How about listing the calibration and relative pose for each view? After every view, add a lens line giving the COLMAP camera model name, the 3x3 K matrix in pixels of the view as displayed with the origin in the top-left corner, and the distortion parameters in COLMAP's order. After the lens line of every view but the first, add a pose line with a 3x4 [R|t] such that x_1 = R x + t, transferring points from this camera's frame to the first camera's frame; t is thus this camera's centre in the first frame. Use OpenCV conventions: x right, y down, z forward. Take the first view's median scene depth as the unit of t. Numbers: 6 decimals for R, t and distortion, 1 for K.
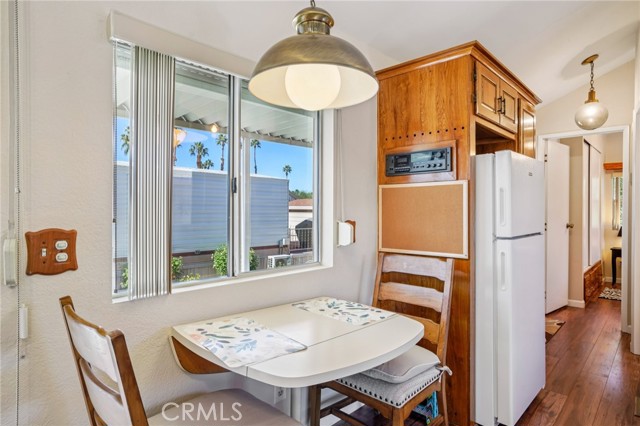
lens RADIAL K [[368.9, 0, 320.0], [0, 368.9, 213.0], [0, 0, 1]] dist [-0.043932, 0.043489]
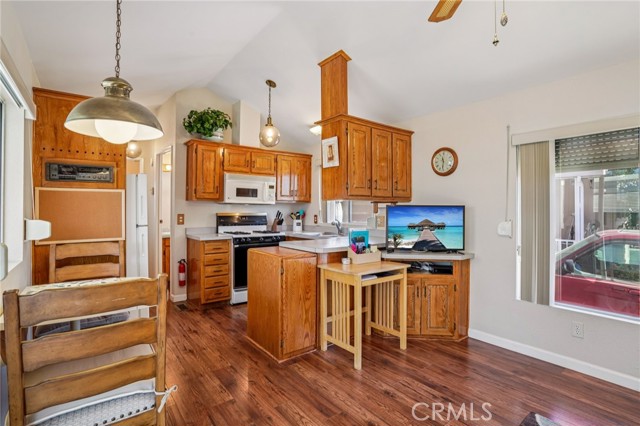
lens RADIAL K [[311.9, 0, 316.7], [0, 311.9, 209.6], [0, 0, 1]] dist [-0.033244, 0.001299]
pose [[0.164441, -0.000008, 0.986387, -0.715052], [0.001183, 0.999999, -0.000189, -0.005075], [-0.986386, 0.001198, 0.164441, -0.019366]]
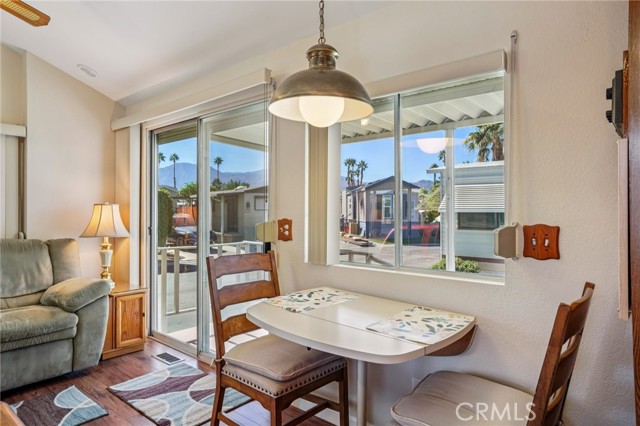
lens RADIAL K [[390.3, 0, 318.3], [0, 390.3, 206.2], [0, 0, 1]] dist [-0.004414, 0.000687]
pose [[0.053425, -0.004307, -0.998563, 0.796892], [-0.002099, 0.999988, -0.004426, -0.009460], [0.998570, 0.002332, 0.053415, 0.573629]]
